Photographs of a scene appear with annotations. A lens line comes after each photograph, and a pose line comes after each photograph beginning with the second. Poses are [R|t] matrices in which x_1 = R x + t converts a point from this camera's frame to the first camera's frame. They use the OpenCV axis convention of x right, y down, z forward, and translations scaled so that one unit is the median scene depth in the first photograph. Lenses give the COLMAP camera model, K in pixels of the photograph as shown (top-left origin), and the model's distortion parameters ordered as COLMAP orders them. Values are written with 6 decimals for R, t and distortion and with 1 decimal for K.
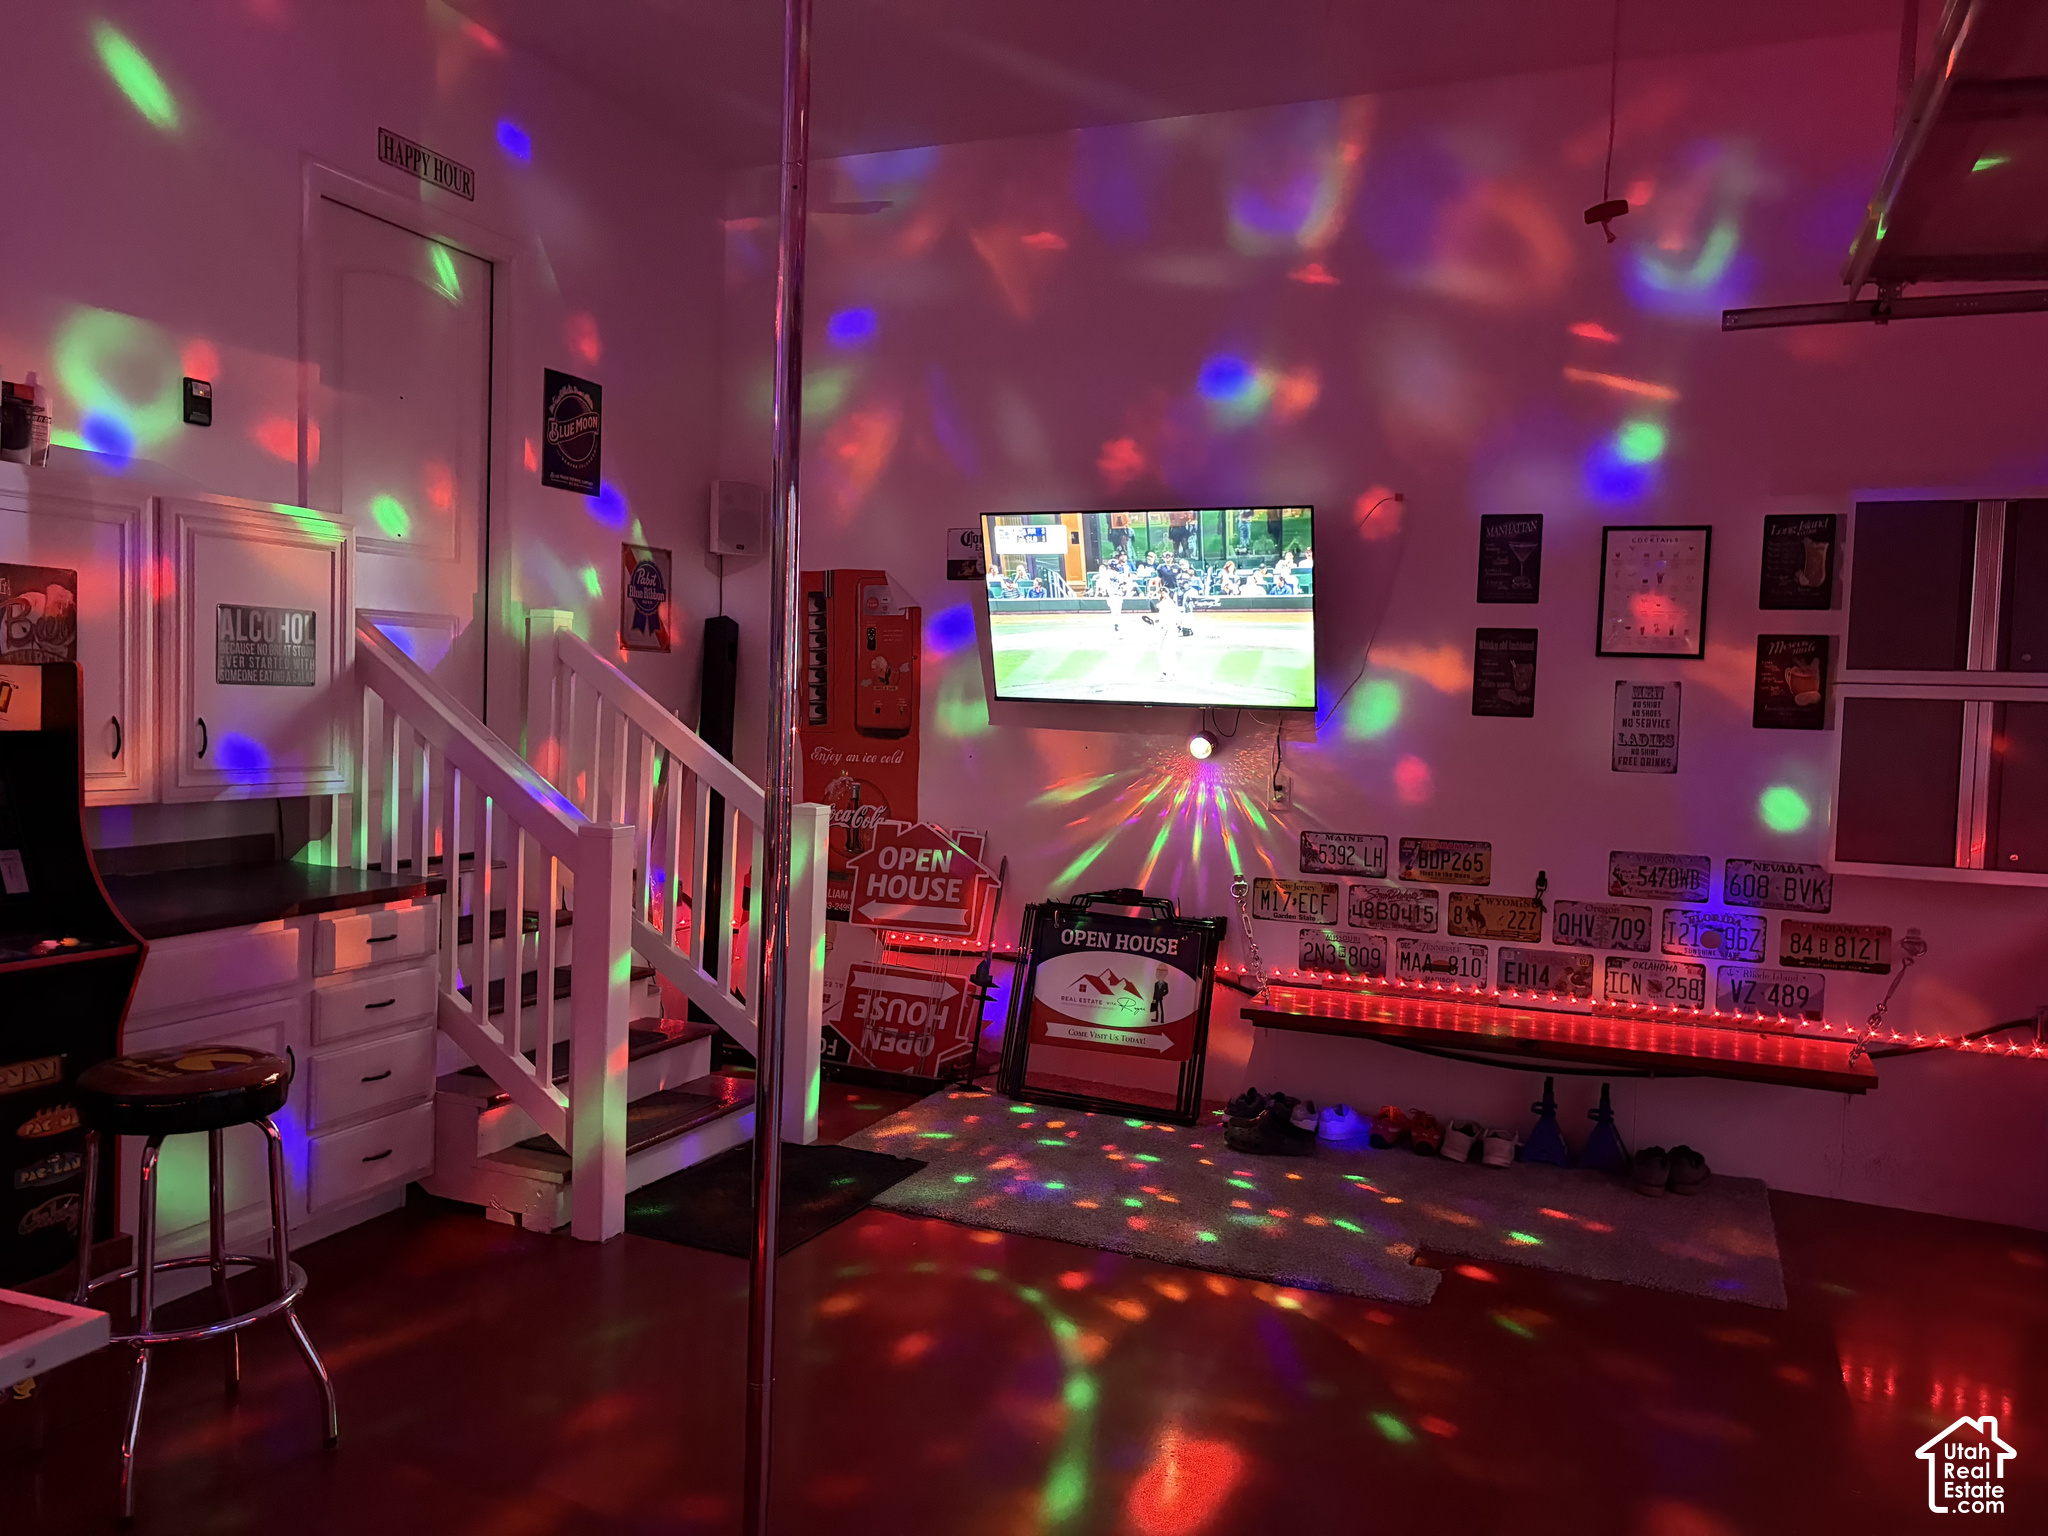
lens RADIAL K [[1545.4, 0, 1023.0], [0, 1545.4, 766.8], [0, 0, 1]] dist [0.047446, -0.055392]
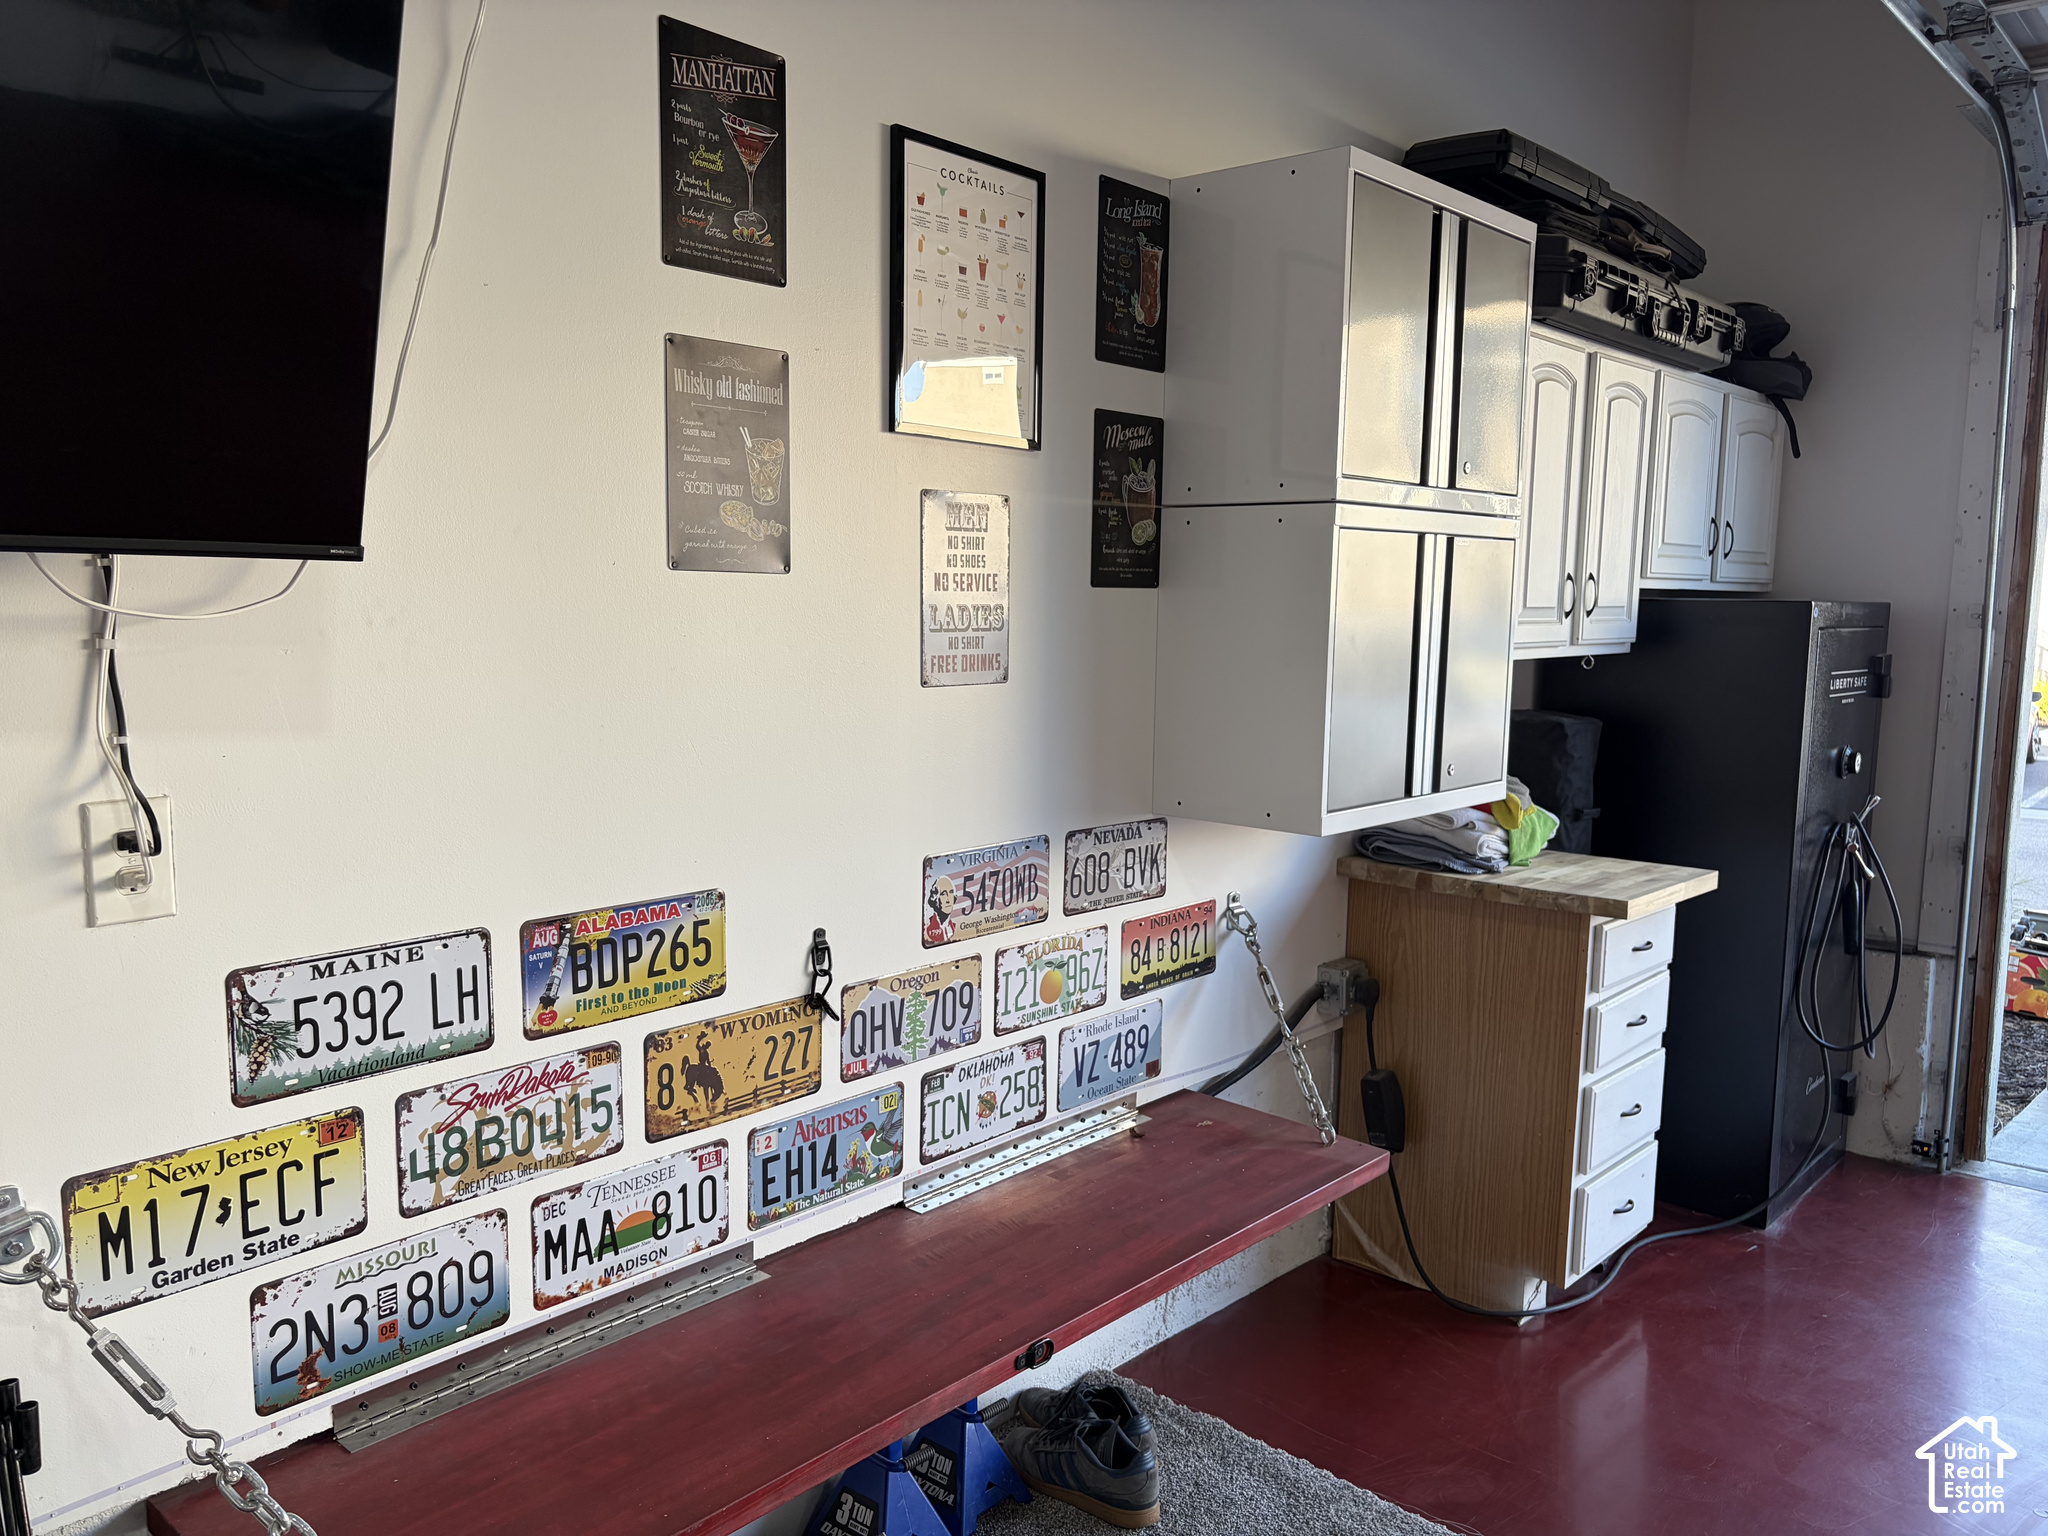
lens RADIAL K [[1545.4, 0, 1026.2], [0, 1545.4, 772.3], [0, 0, 1]] dist [0.047446, -0.055392]
pose [[0.327155, -0.138092, 0.934826, -0.044488], [0.039675, 0.990400, 0.132417, -0.031258], [-0.944138, -0.006231, 0.329493, 0.803282]]
